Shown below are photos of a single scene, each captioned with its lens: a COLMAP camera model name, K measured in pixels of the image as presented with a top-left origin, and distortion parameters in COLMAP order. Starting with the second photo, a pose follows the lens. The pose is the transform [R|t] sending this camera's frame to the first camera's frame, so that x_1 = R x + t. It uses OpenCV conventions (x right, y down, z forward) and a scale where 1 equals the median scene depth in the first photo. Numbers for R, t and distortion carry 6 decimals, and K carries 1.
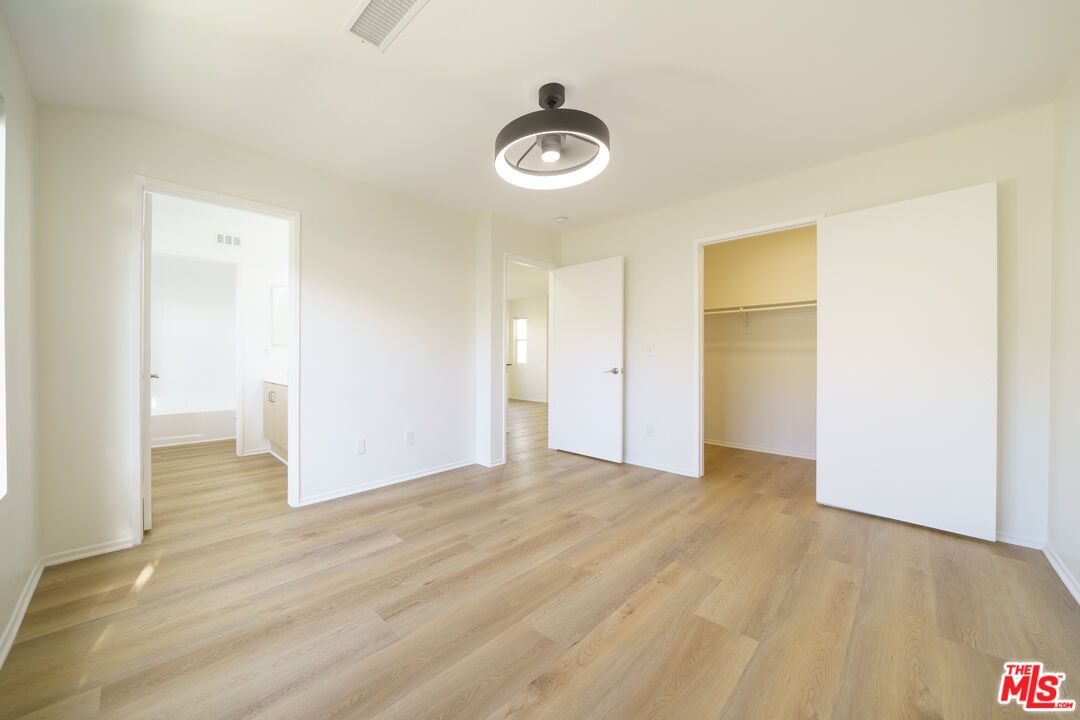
lens RADIAL K [[394.1, 0, 540.0], [0, 394.1, 360.0], [0, 0, 1]] dist [-0.000019, -0.000008]
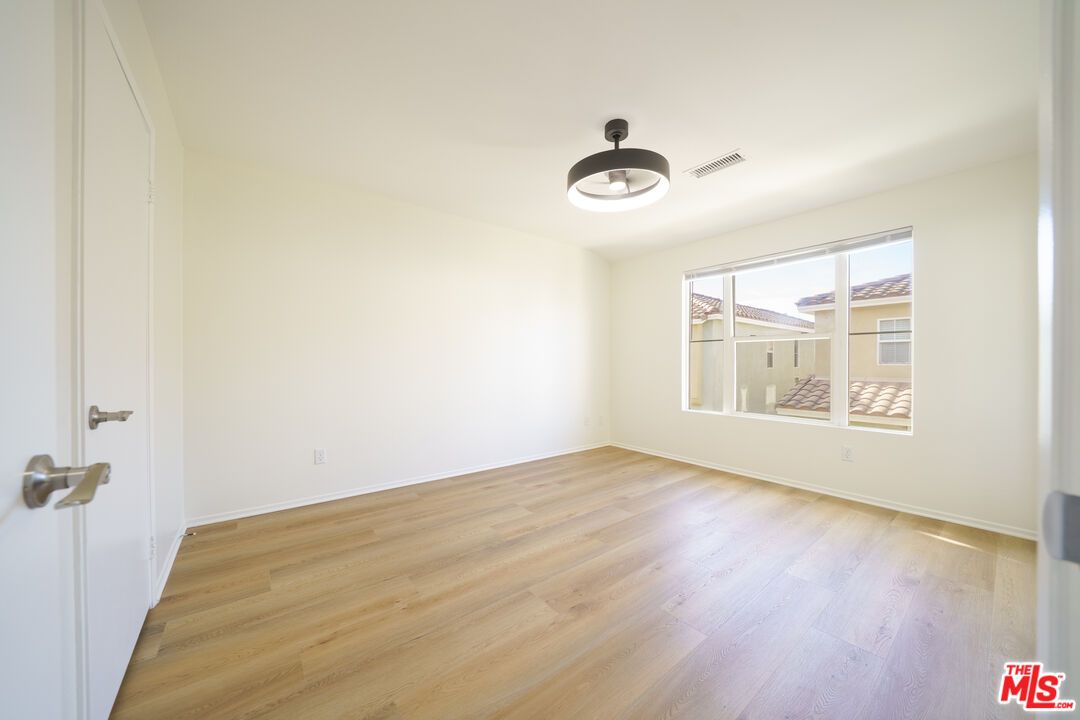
lens RADIAL K [[394.1, 0, 540.0], [0, 394.1, 360.0], [0, 0, 1]] dist [-0.000019, -0.000008]
pose [[-0.979781, -0.001591, 0.200067, 0.015155], [-0.000414, 0.999982, 0.005924, -0.027460], [-0.200073, 0.005721, -0.979764, 2.179931]]
